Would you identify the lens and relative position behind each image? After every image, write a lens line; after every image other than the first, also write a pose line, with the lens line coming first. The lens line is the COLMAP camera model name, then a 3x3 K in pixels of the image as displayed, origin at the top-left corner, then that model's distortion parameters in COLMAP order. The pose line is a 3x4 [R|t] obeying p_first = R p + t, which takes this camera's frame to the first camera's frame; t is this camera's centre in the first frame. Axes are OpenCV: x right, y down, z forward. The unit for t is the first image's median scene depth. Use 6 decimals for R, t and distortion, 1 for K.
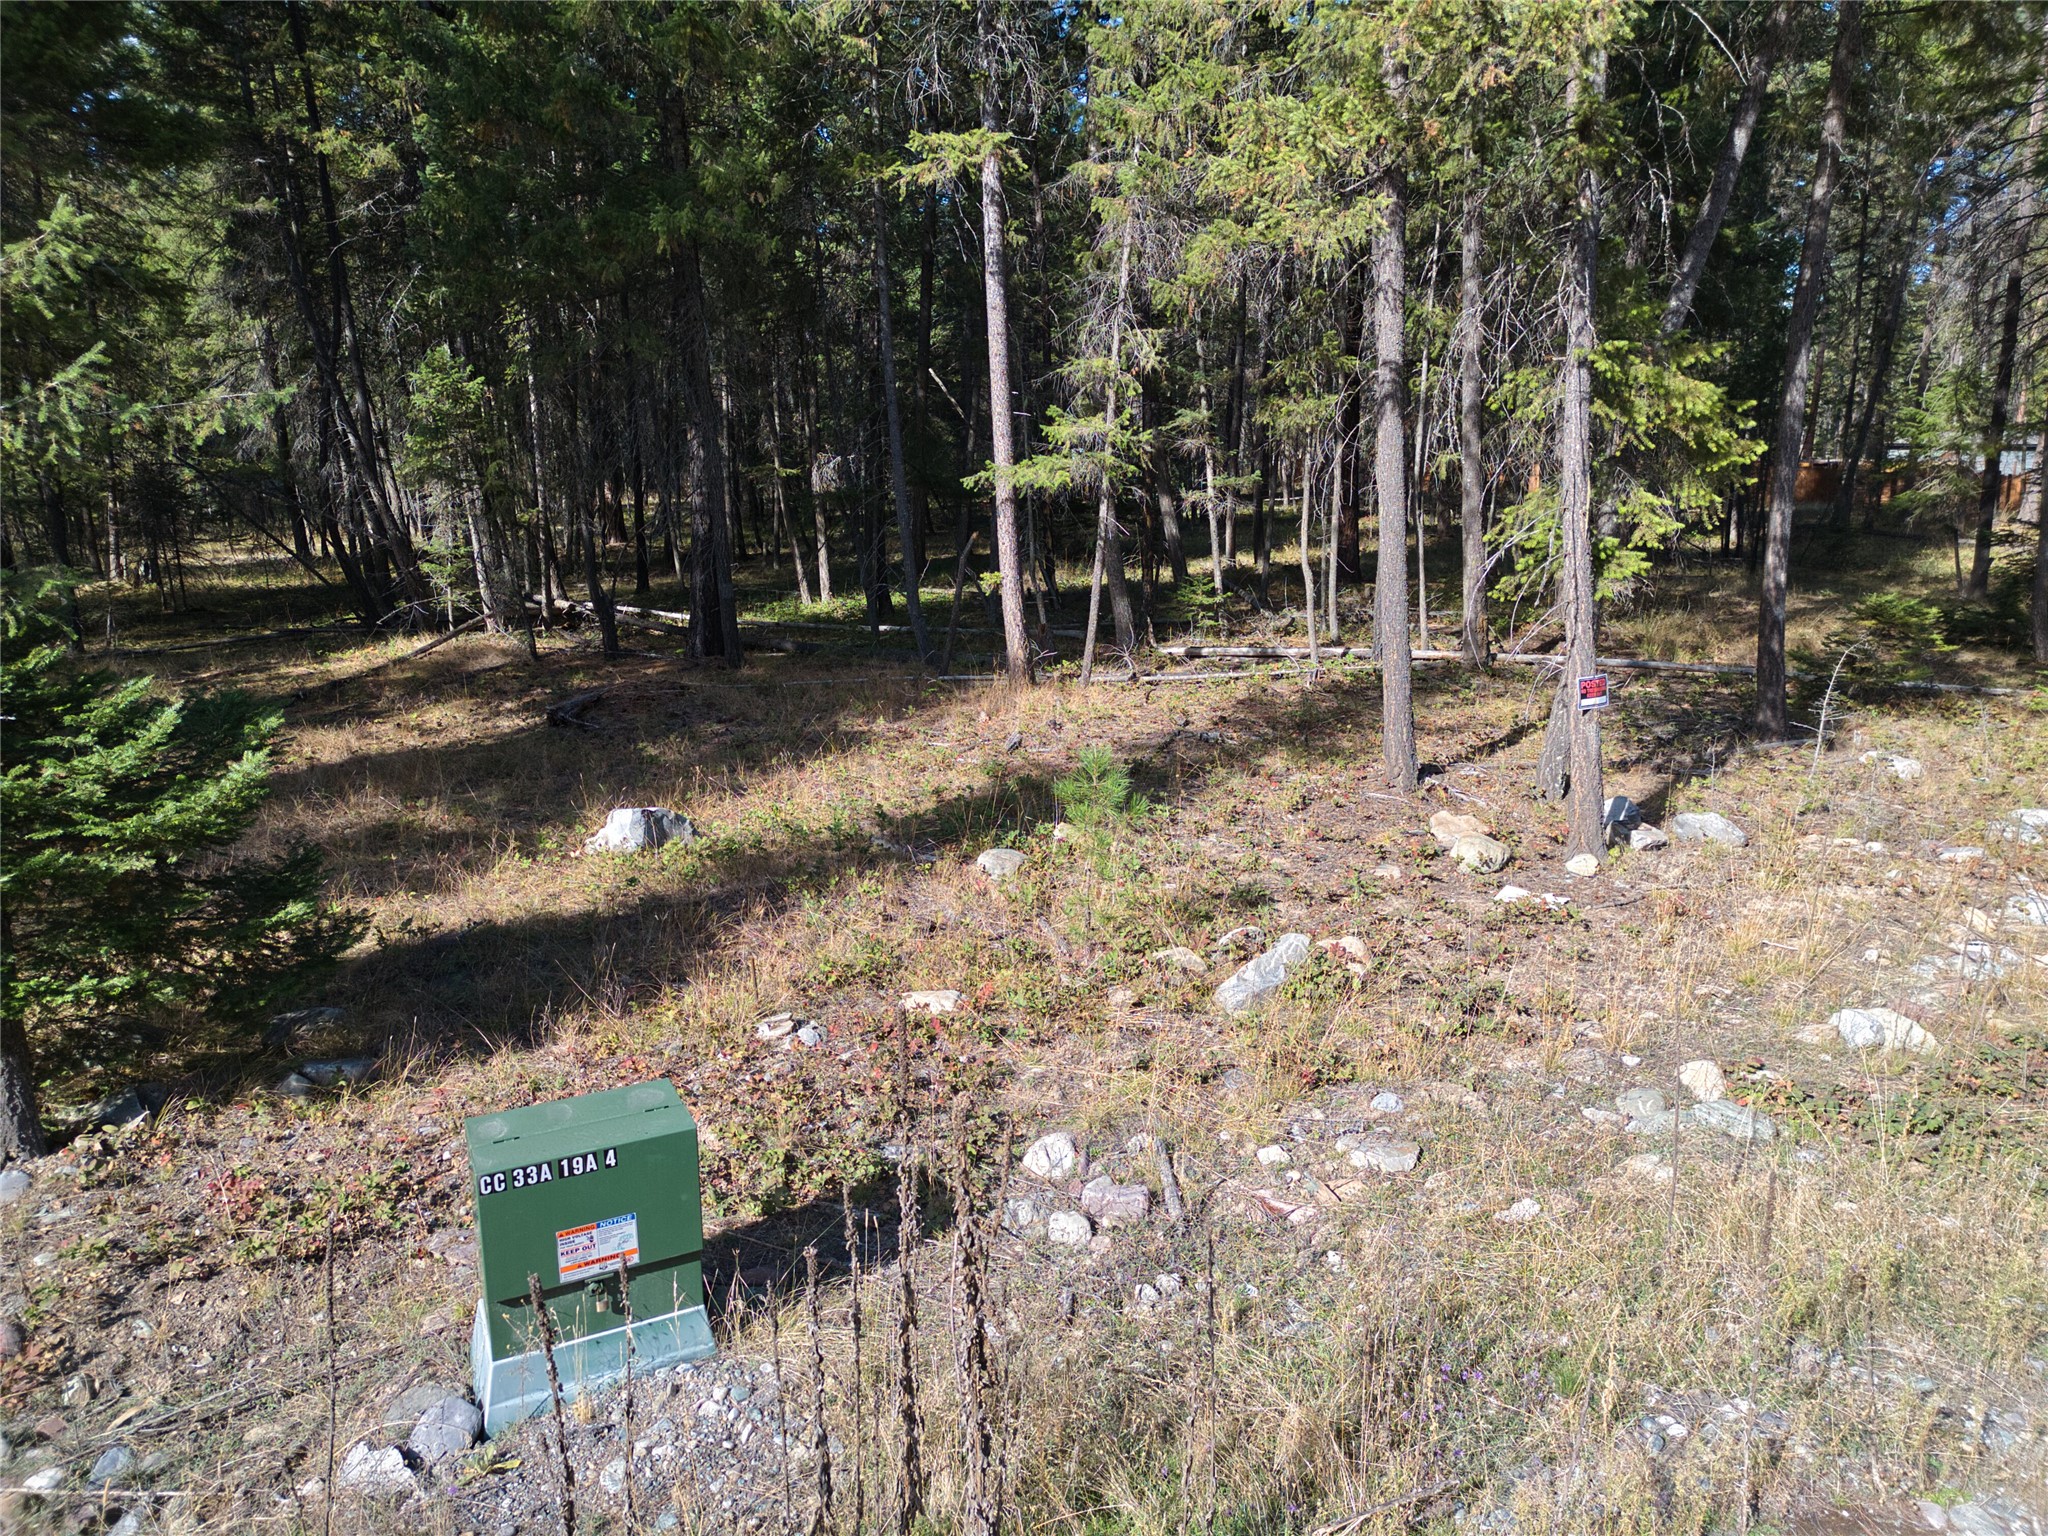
lens RADIAL K [[1419.3, 0, 1023.3], [0, 1419.3, 769.6], [0, 0, 1]] dist [0.070523, -0.062071]
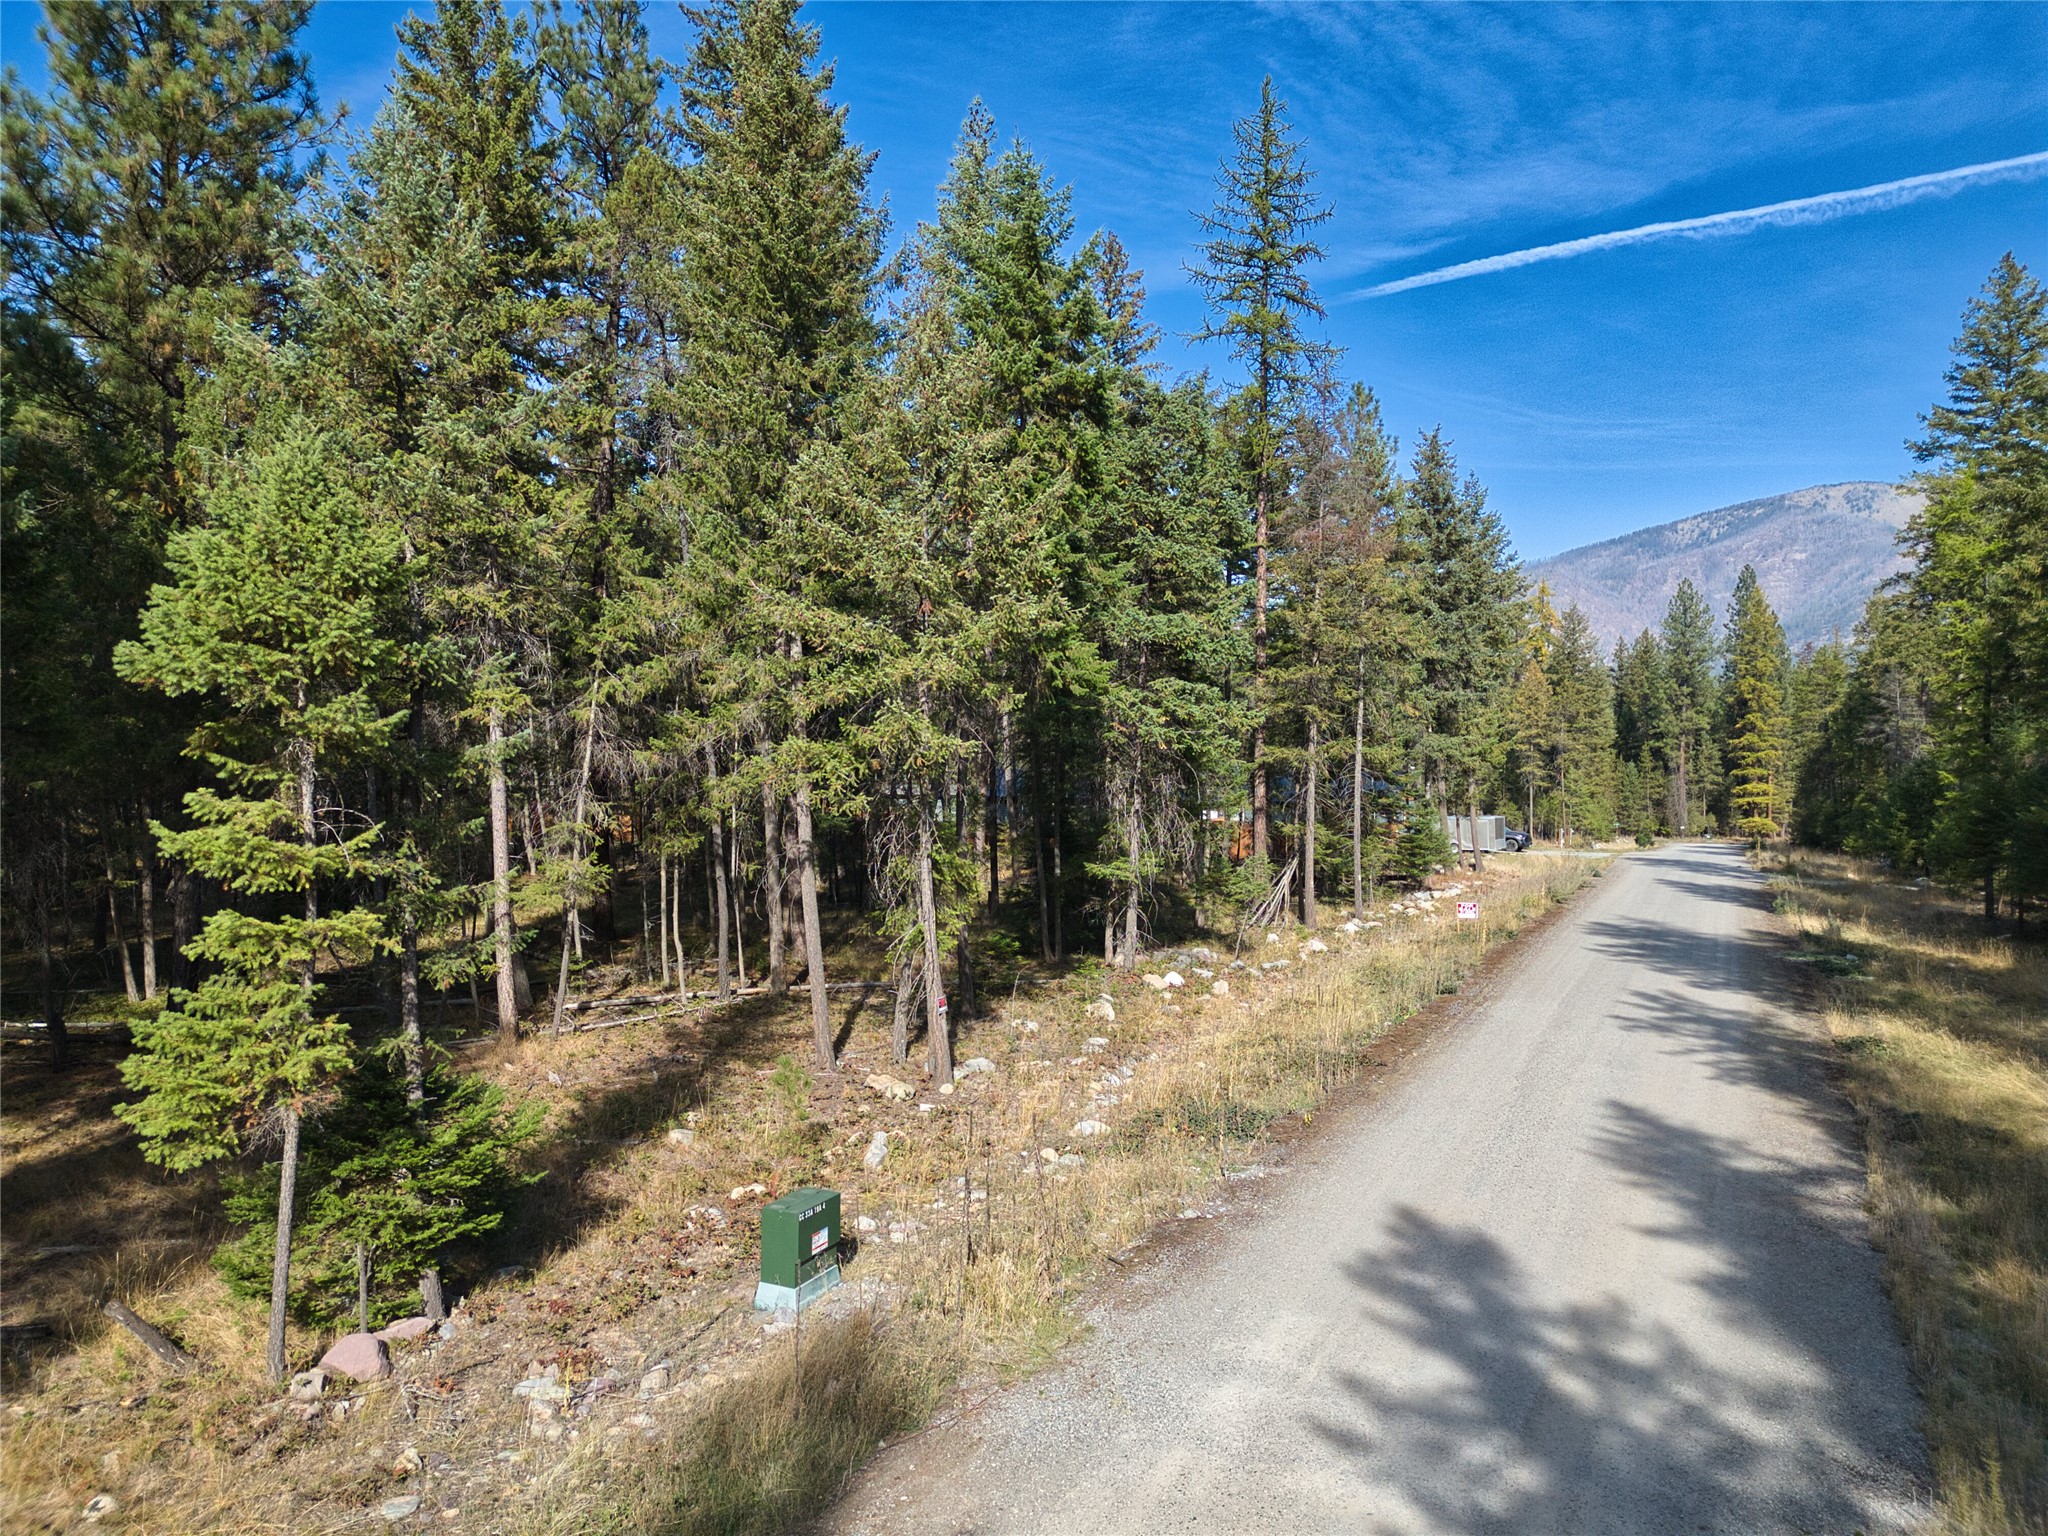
lens RADIAL K [[1419.3, 0, 1023.7], [0, 1419.3, 763.4], [0, 0, 1]] dist [0.070523, -0.062071]
pose [[0.784832, -0.003669, 0.619697, -0.843971], [0.142937, 0.974091, -0.175259, -0.015673], [-0.602998, 0.226127, 0.765023, -0.789954]]
